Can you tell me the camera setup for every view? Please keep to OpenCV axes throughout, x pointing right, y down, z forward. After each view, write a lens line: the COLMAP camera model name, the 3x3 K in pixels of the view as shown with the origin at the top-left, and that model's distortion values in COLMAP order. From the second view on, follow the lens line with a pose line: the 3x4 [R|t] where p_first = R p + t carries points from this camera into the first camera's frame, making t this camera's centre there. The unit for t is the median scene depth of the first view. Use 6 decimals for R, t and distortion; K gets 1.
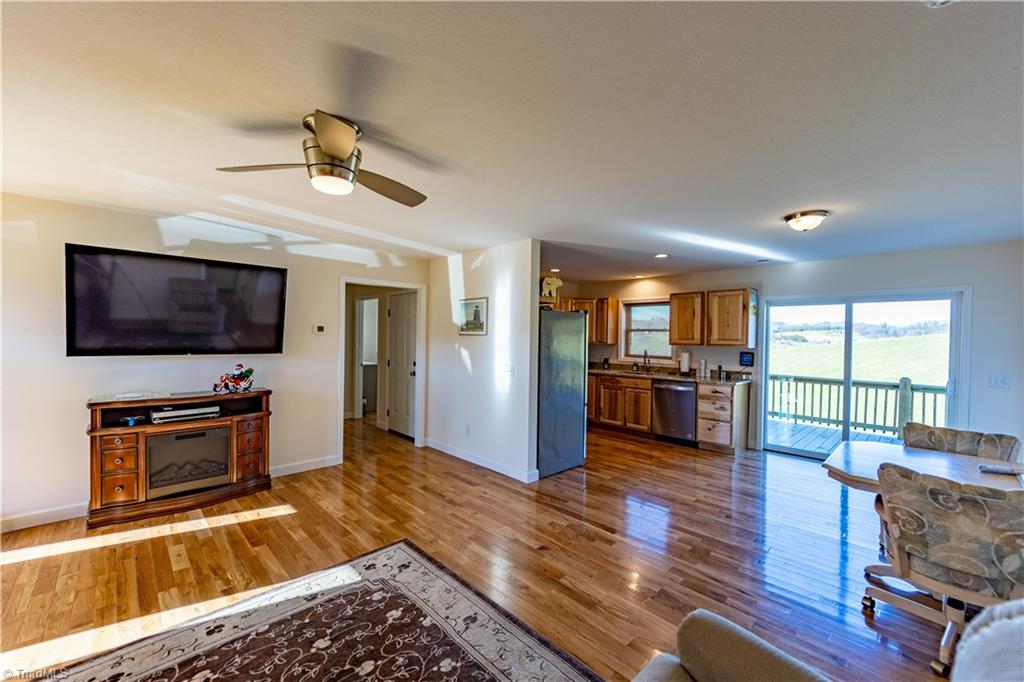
lens RADIAL K [[409.3, 0, 514.0], [0, 409.3, 342.6], [0, 0, 1]] dist [0.001769, -0.000713]
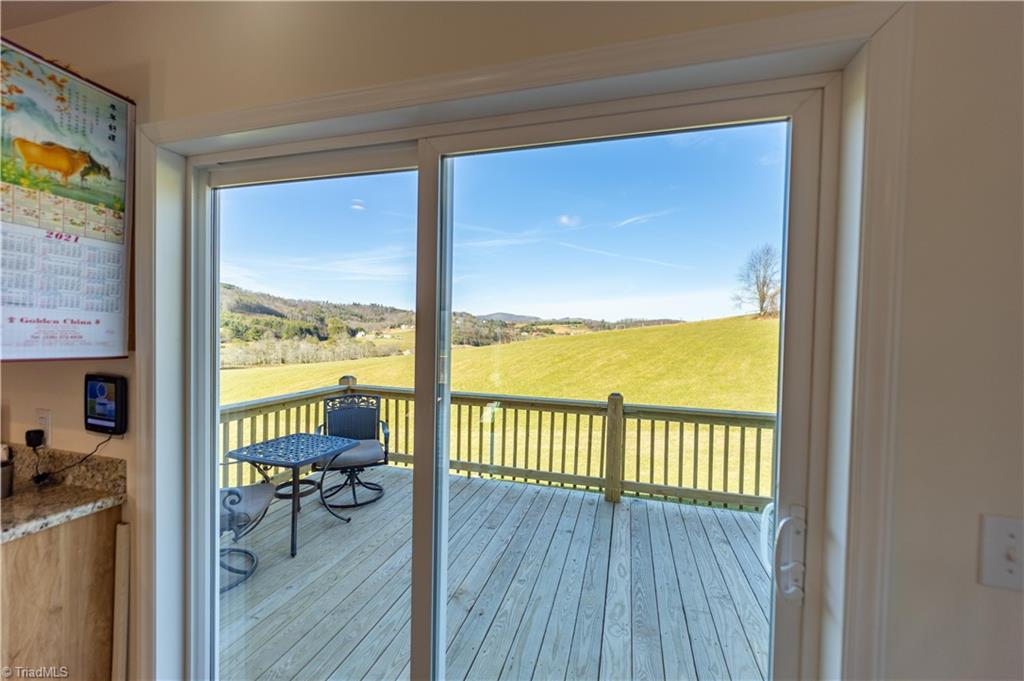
lens RADIAL K [[409.3, 0, 513.9], [0, 409.3, 342.0], [0, 0, 1]] dist [0.001769, -0.000713]
pose [[0.866958, -0.010352, 0.498274, 0.782164], [0.001257, 0.999826, 0.018585, 0.001621], [-0.498379, -0.015486, 0.866821, 0.823015]]
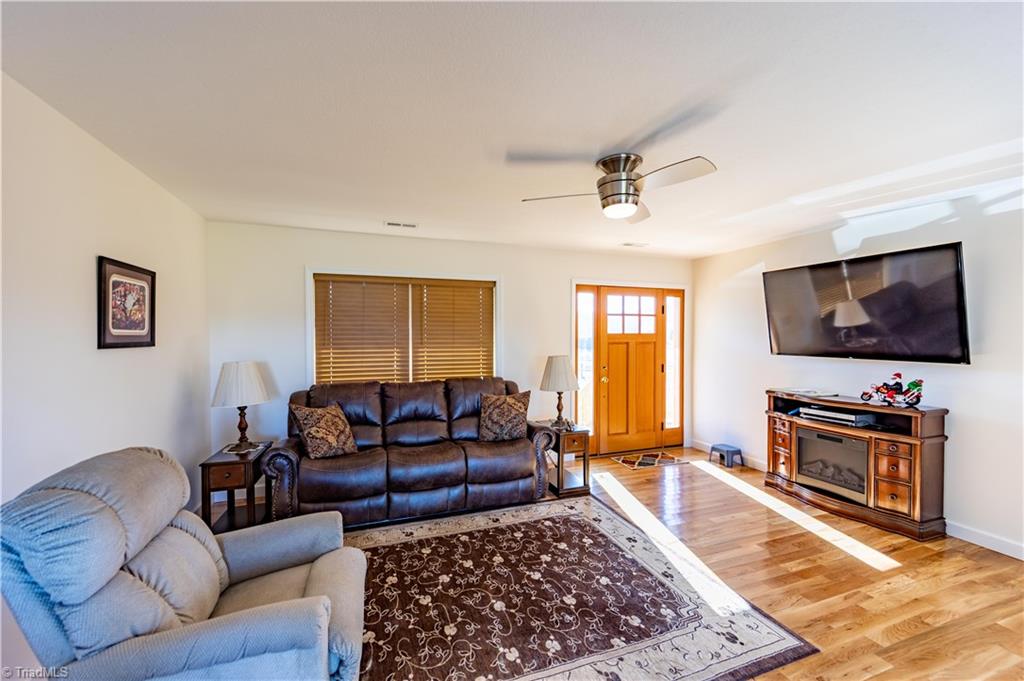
lens RADIAL K [[409.3, 0, 513.6], [0, 409.3, 340.8], [0, 0, 1]] dist [0.001769, -0.000713]
pose [[-0.409020, -0.003234, -0.912520, 0.328923], [-0.019659, 0.999793, 0.005269, -0.001025], [0.912314, 0.020094, -0.408998, 0.515688]]
